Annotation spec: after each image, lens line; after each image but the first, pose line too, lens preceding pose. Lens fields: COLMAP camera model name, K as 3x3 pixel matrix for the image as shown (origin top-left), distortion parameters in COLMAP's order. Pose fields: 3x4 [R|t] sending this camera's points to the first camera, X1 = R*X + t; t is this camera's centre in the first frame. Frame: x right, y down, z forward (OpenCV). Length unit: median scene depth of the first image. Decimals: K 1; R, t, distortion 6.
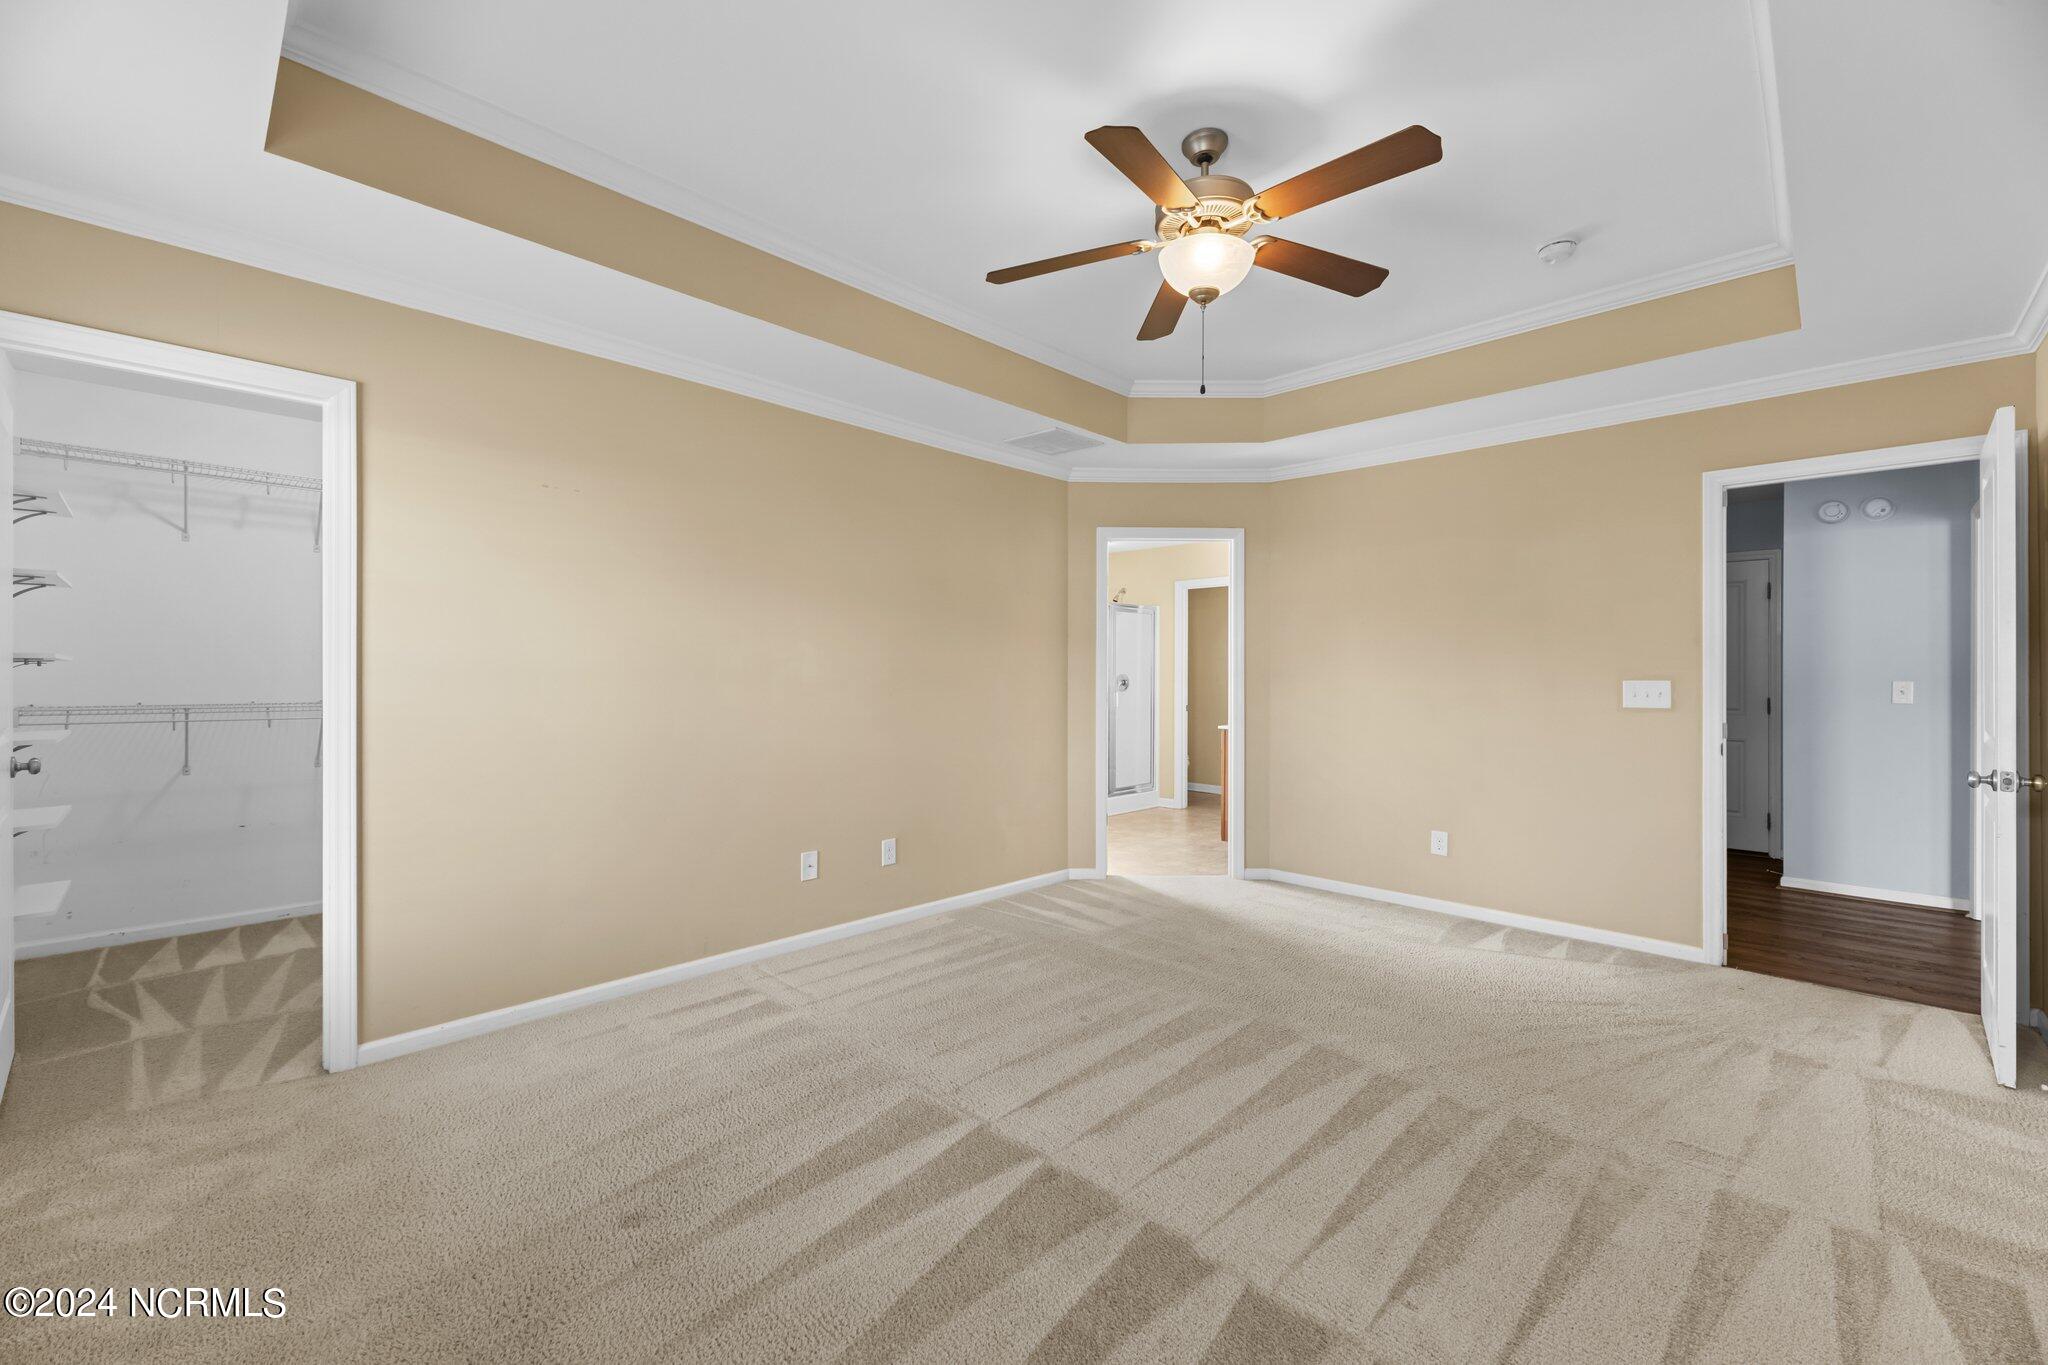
lens RADIAL K [[831.0, 0, 1019.9], [0, 831.0, 664.7], [0, 0, 1]] dist [0.003364, 0.000123]
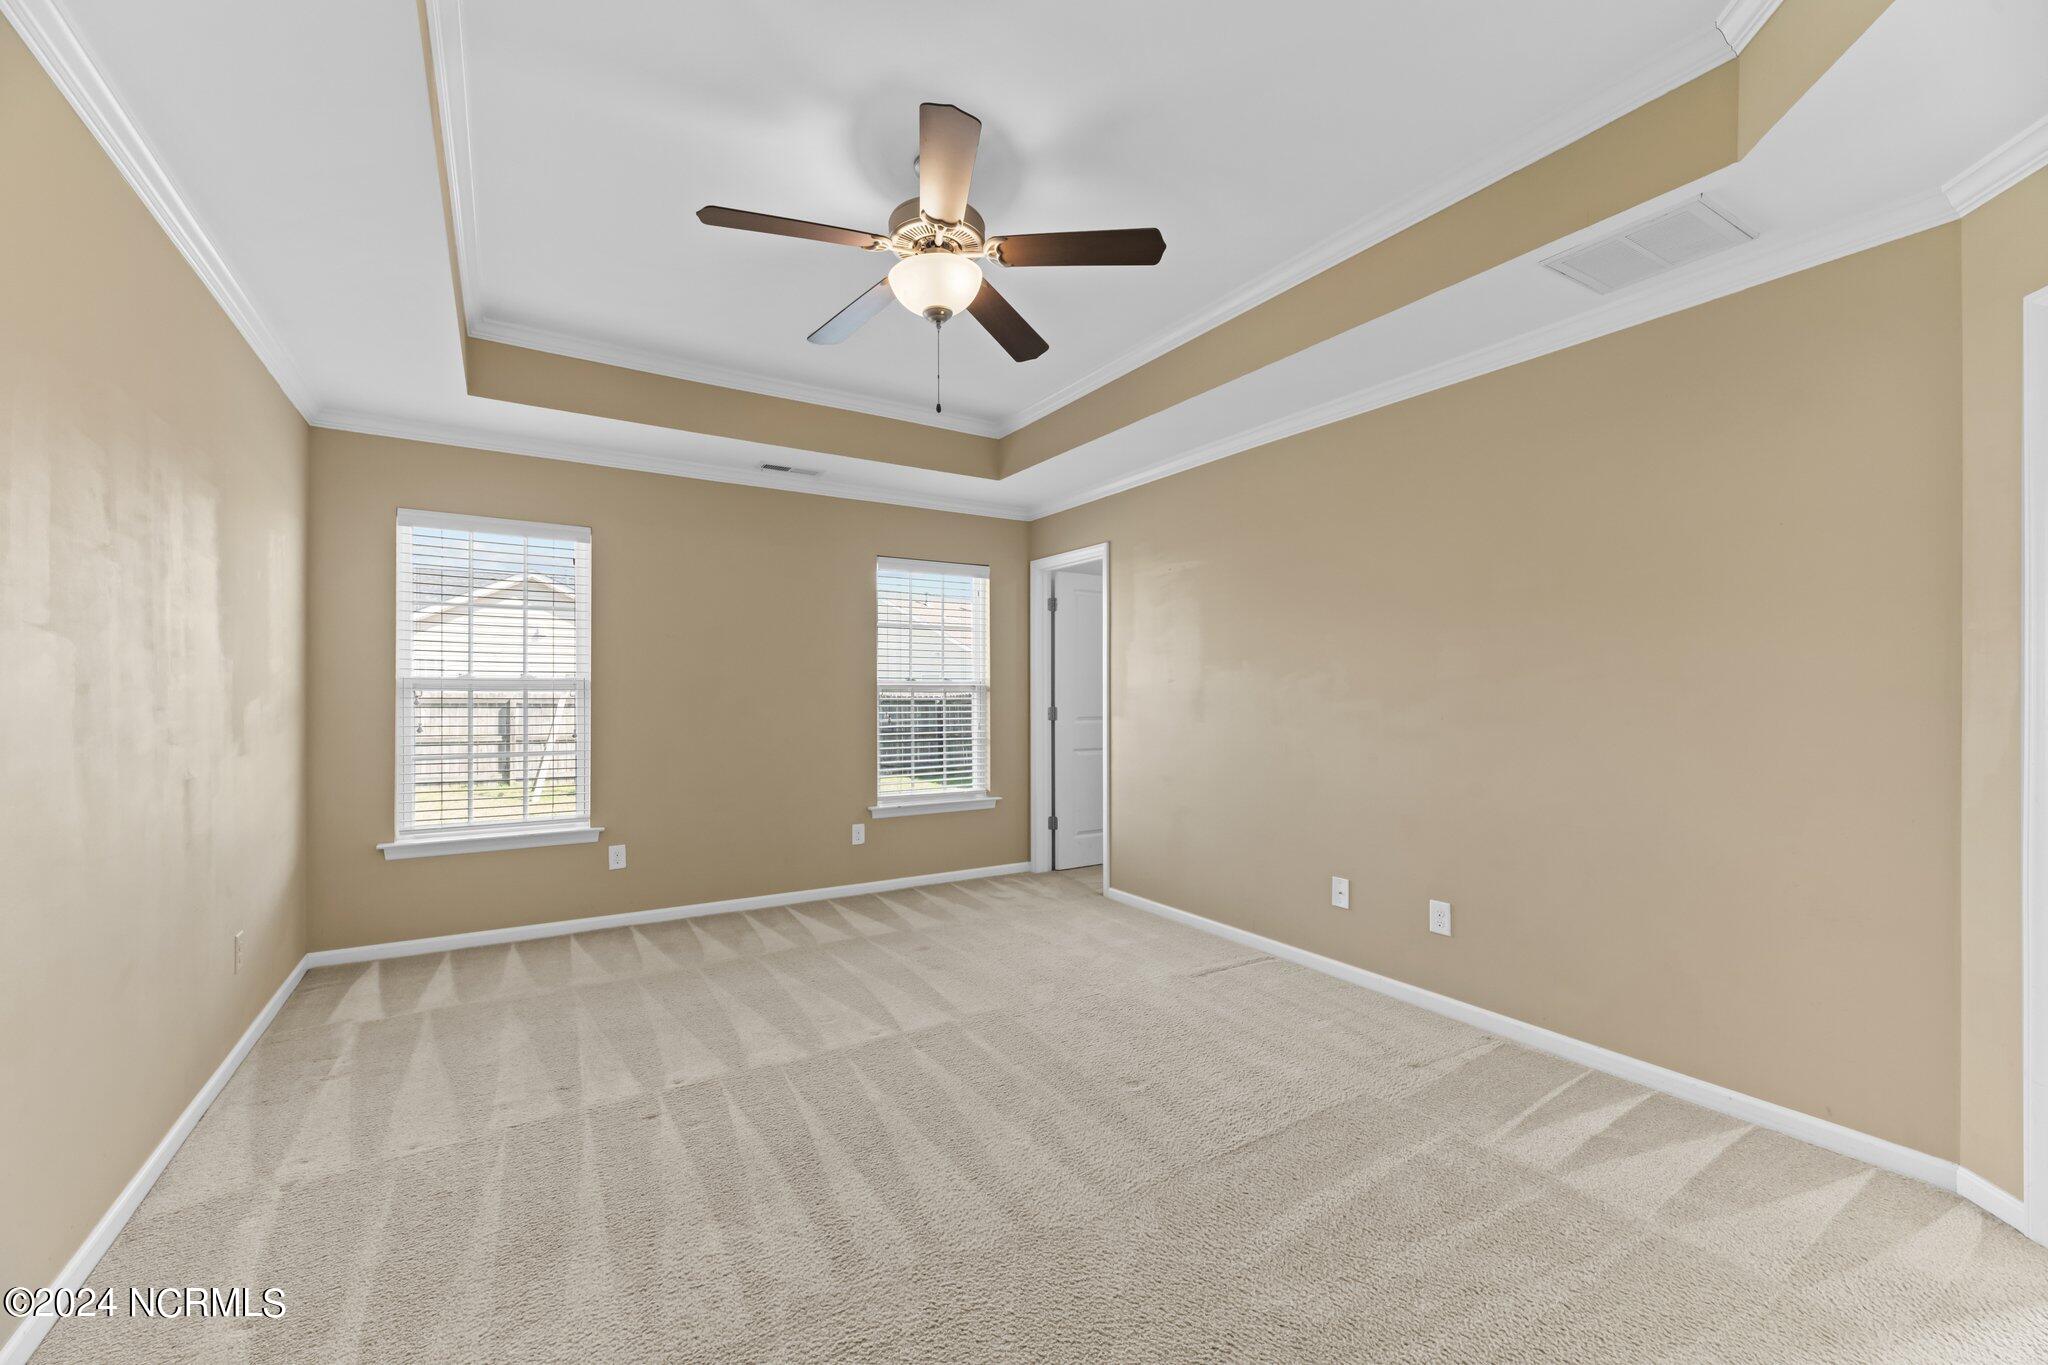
lens RADIAL K [[830.8, 0, 1018.9], [0, 830.8, 675.4], [0, 0, 1]] dist [0.004158, 0.000113]
pose [[-0.222348, -0.019583, -0.974771, 0.700652], [0.001645, 0.999789, -0.020461, 0.012488], [0.974966, -0.006153, -0.222269, 0.789997]]
